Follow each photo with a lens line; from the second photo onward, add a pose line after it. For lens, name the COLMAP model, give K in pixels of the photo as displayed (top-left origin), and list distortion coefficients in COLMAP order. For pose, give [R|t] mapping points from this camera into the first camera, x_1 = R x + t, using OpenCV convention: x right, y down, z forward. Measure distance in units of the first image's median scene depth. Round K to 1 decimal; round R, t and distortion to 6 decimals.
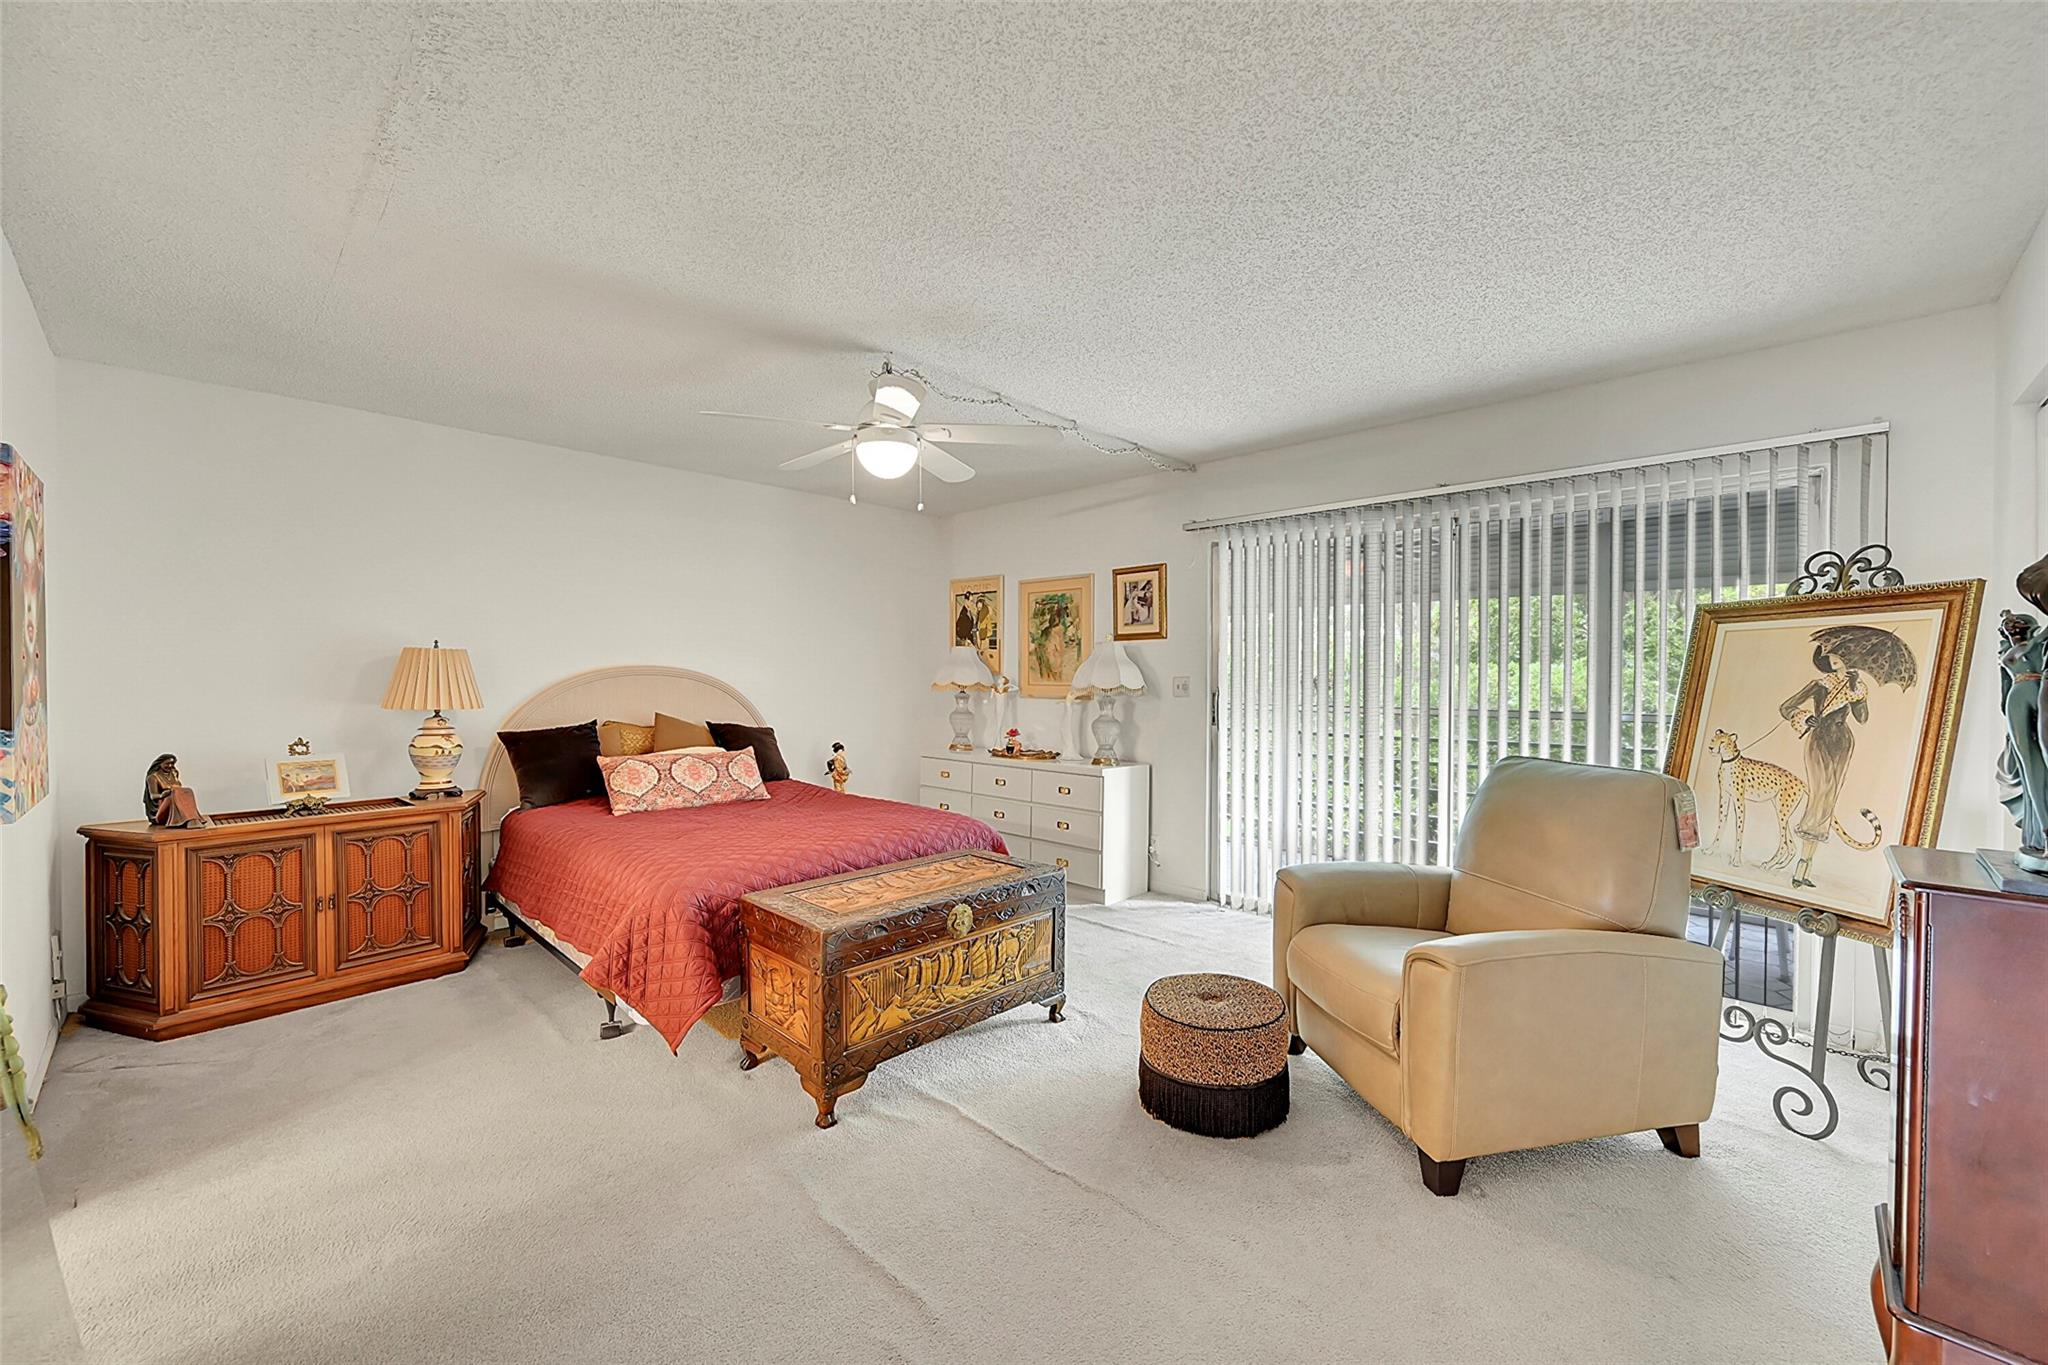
lens RADIAL K [[804.3, 0, 1024.0], [0, 804.3, 682.5], [0, 0, 1]] dist [-0.000021, 0.000102]
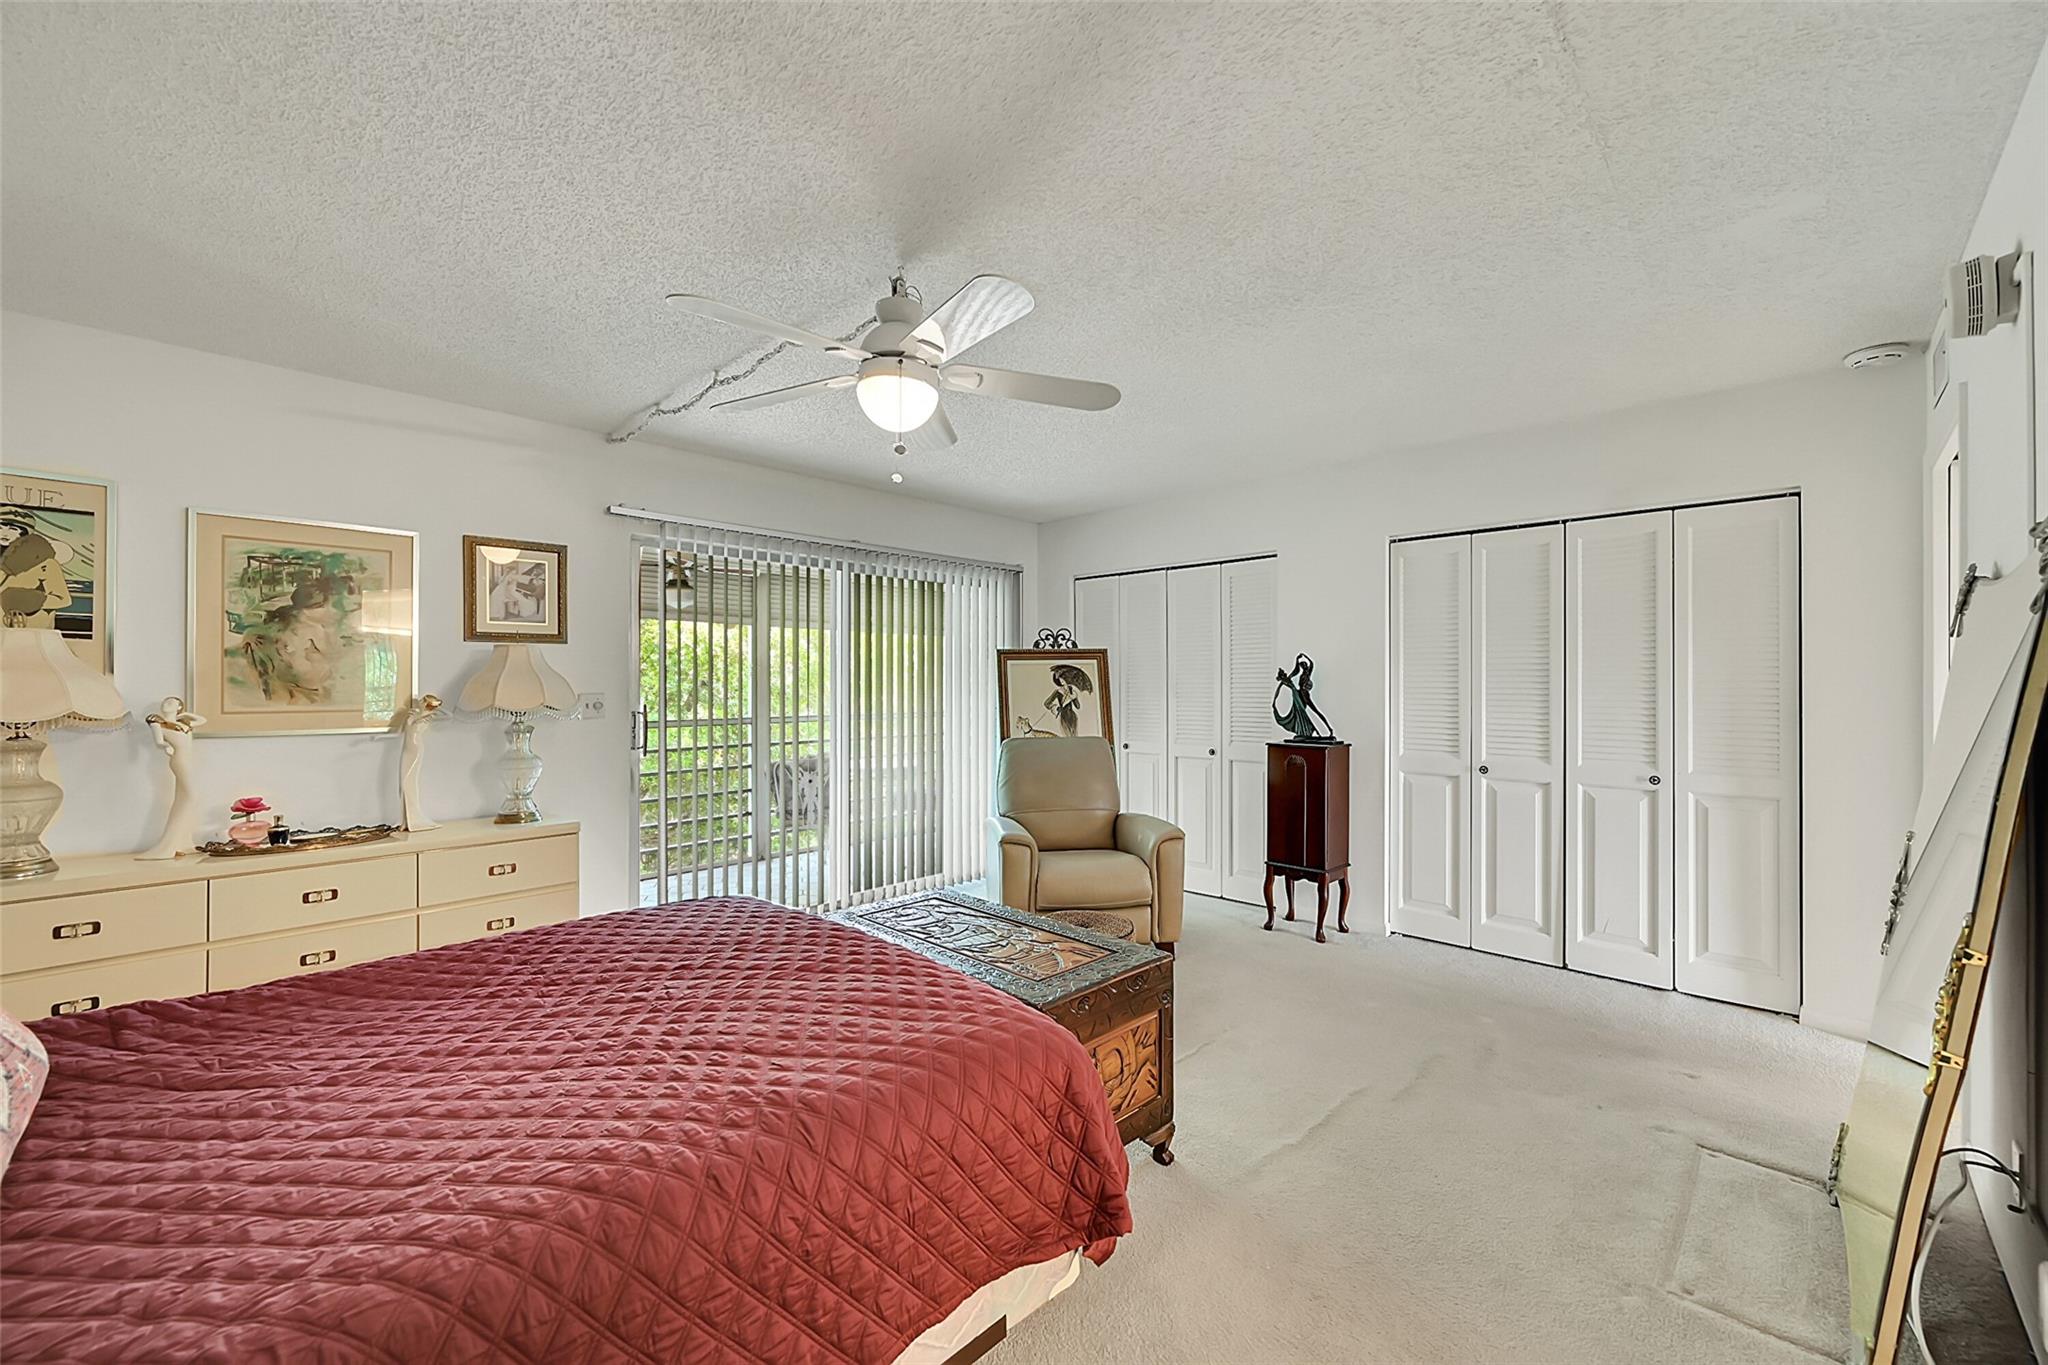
lens RADIAL K [[782.0, 0, 1024.0], [0, 782.0, 682.5], [0, 0, 1]] dist [0.035184, 0.000148]
pose [[0.039849, 0.004076, 0.999197, -0.567015], [0.014575, 0.999883, -0.004660, -0.007582], [-0.999099, 0.014749, 0.039785, 0.533901]]
